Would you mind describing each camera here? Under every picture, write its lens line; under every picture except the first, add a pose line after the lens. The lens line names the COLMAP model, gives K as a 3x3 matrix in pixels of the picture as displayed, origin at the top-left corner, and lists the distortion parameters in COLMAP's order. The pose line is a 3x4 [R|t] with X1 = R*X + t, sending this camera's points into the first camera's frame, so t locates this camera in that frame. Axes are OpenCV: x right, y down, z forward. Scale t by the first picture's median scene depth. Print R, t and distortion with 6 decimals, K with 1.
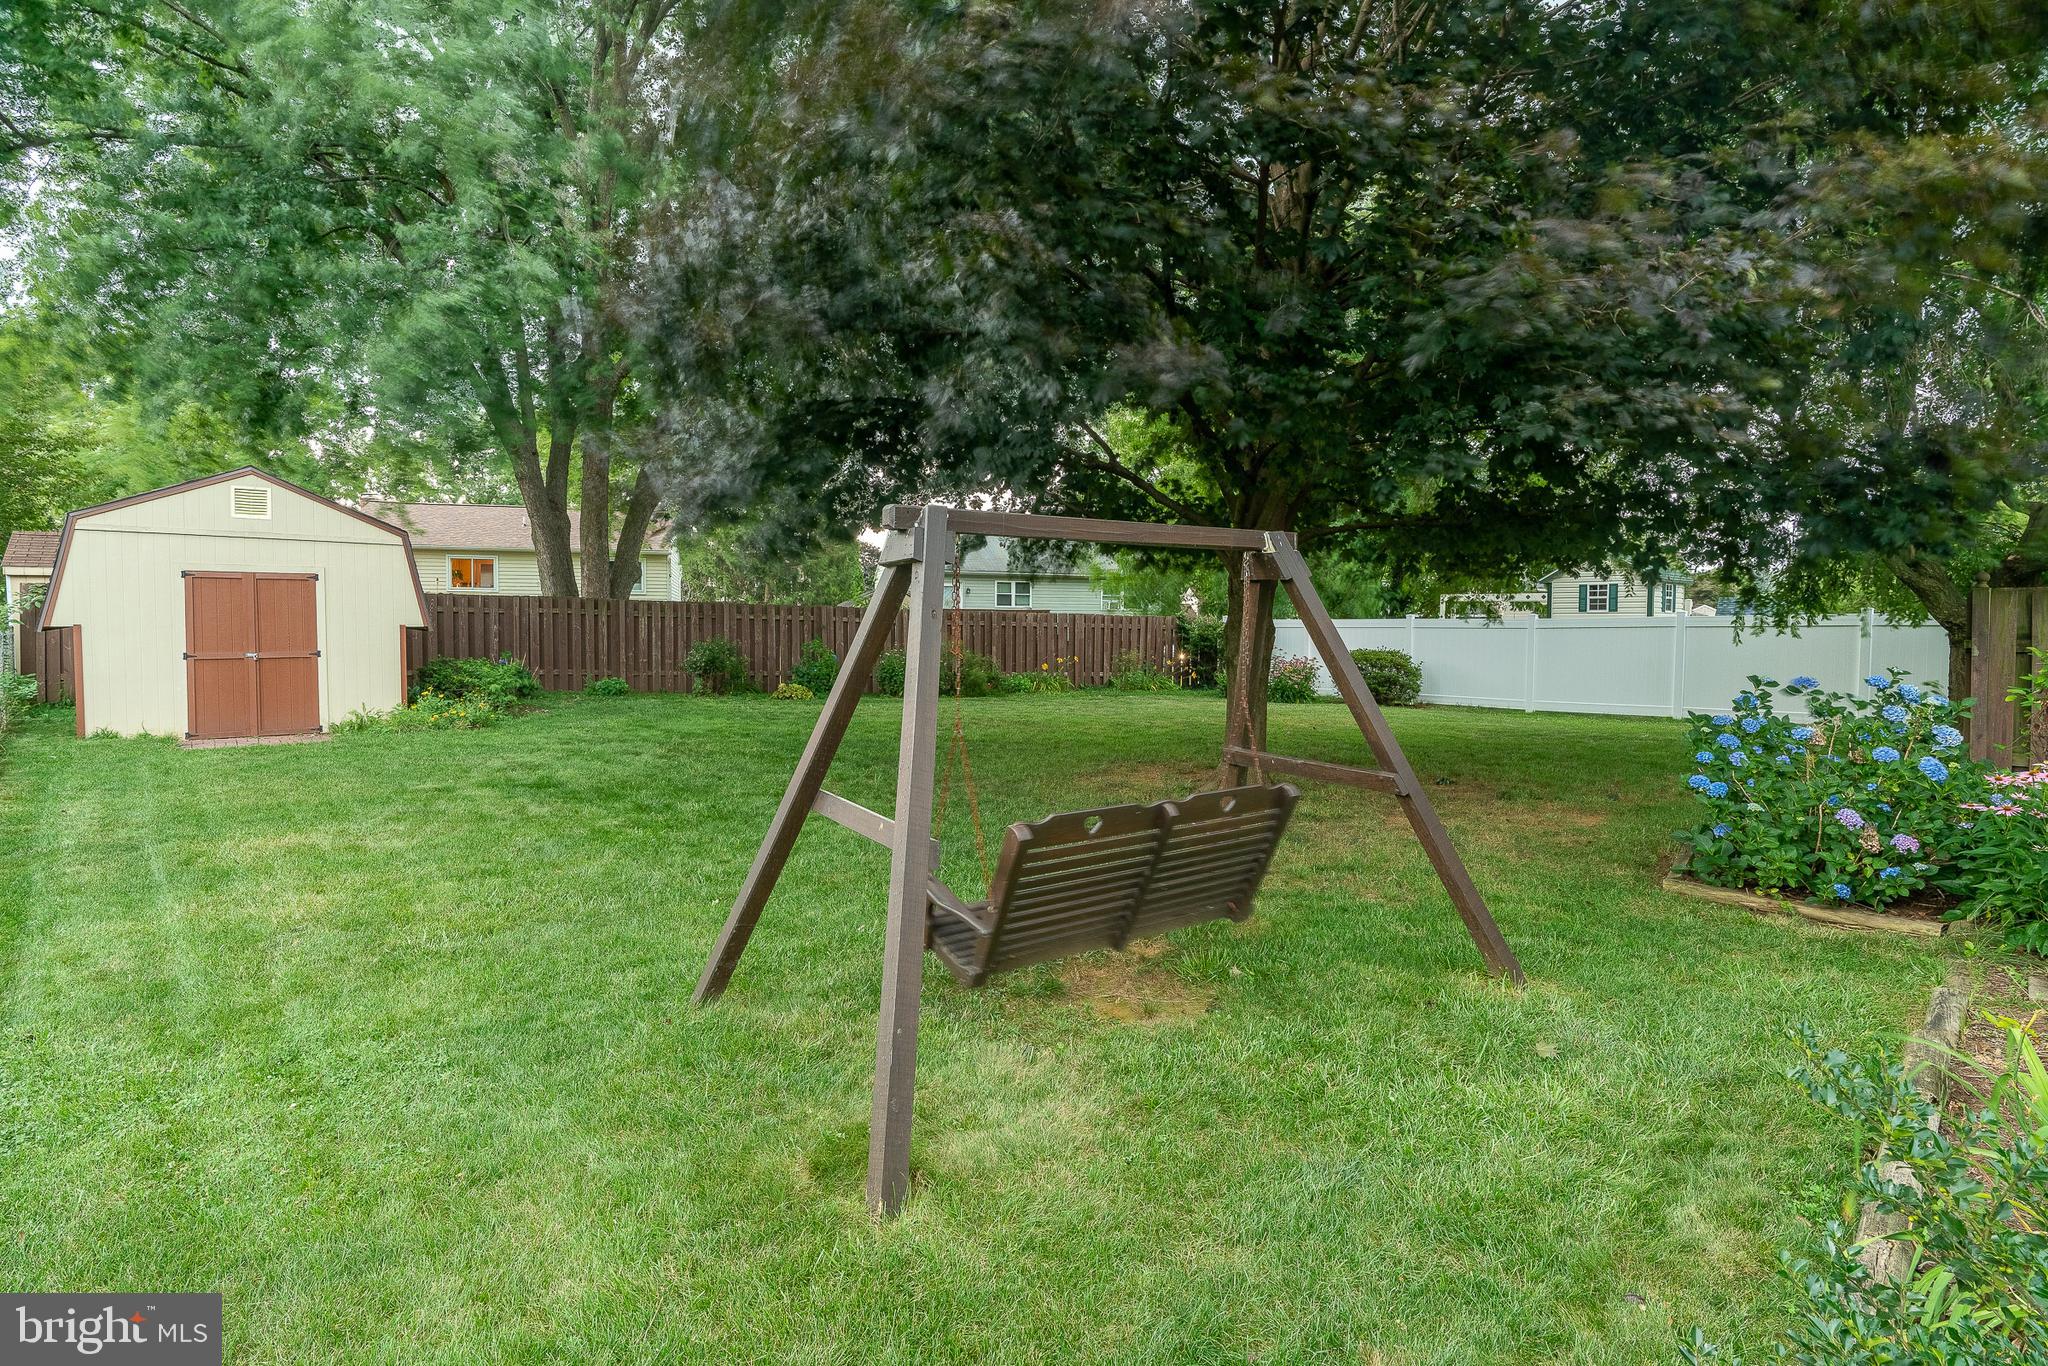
lens RADIAL K [[1032.5, 0, 1021.2], [0, 1032.5, 616.9], [0, 0, 1]] dist [-0.003627, 0.000276]
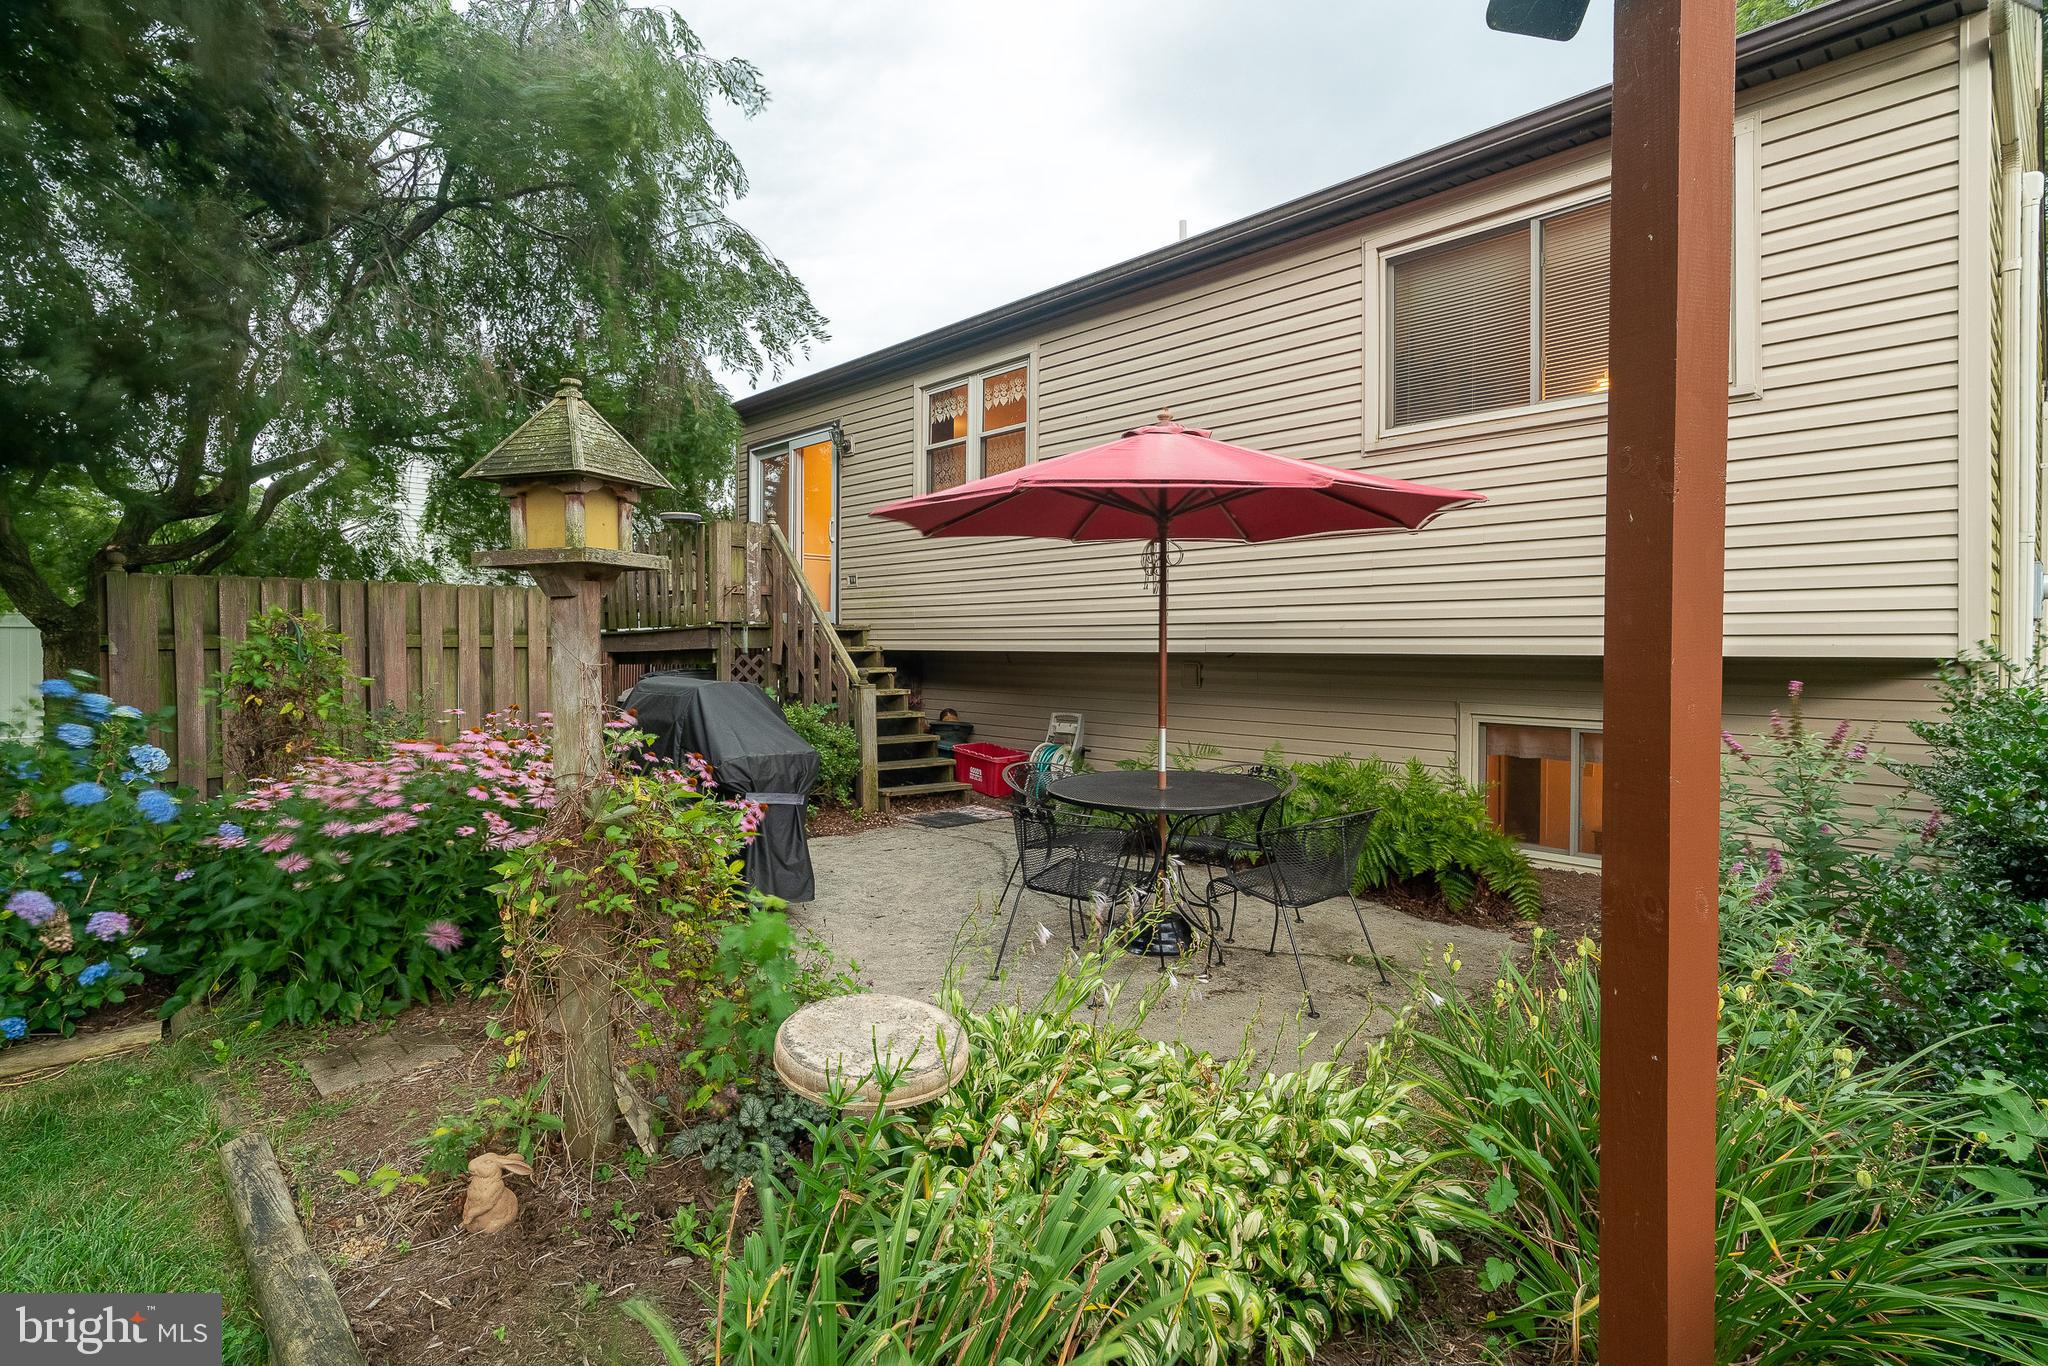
lens RADIAL K [[1034.3, 0, 1020.4], [0, 1034.3, 633.3], [0, 0, 1]] dist [-0.000990, 0.001187]
pose [[0.044014, -0.007015, 0.999006, 0.198453], [-0.000516, 0.999975, 0.007044, 0.022235], [-0.999031, -0.000826, 0.044009, 0.361650]]
